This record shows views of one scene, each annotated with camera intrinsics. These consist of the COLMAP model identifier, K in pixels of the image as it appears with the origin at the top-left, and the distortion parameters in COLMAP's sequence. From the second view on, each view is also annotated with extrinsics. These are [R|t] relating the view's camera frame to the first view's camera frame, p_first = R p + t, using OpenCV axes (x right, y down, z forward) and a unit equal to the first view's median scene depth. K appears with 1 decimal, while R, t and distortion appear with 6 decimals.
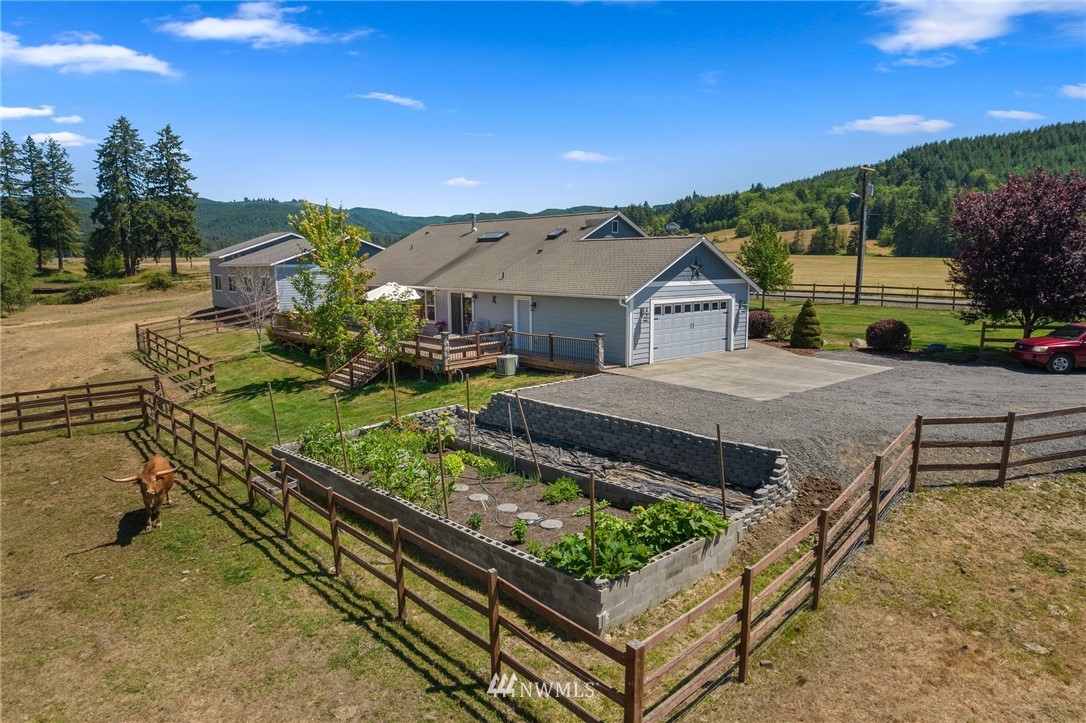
lens RADIAL K [[693.3, 0, 546.8], [0, 693.3, 361.4], [0, 0, 1]] dist [-0.080417, 0.072389]
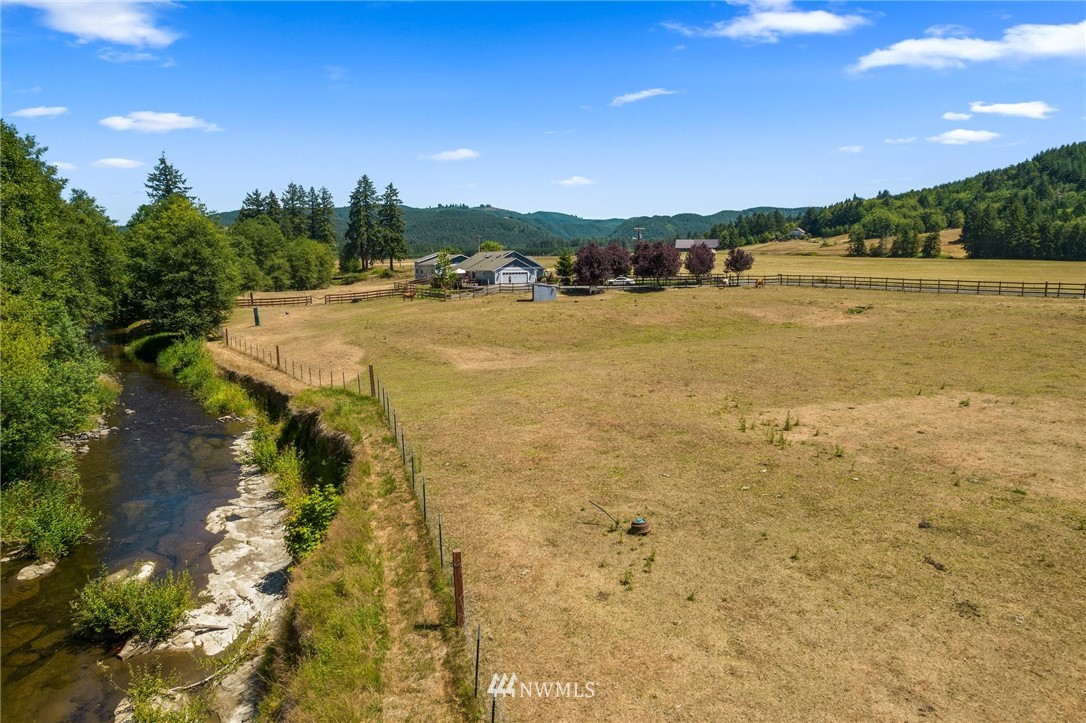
lens RADIAL K [[693.3, 0, 546.8], [0, 693.3, 361.4], [0, 0, 1]] dist [-0.080417, 0.072389]
pose [[0.967245, 0.034302, -0.251517, 0.163632], [-0.034828, 0.999391, 0.002361, 0.049855], [0.251445, 0.006476, 0.967850, -0.346352]]
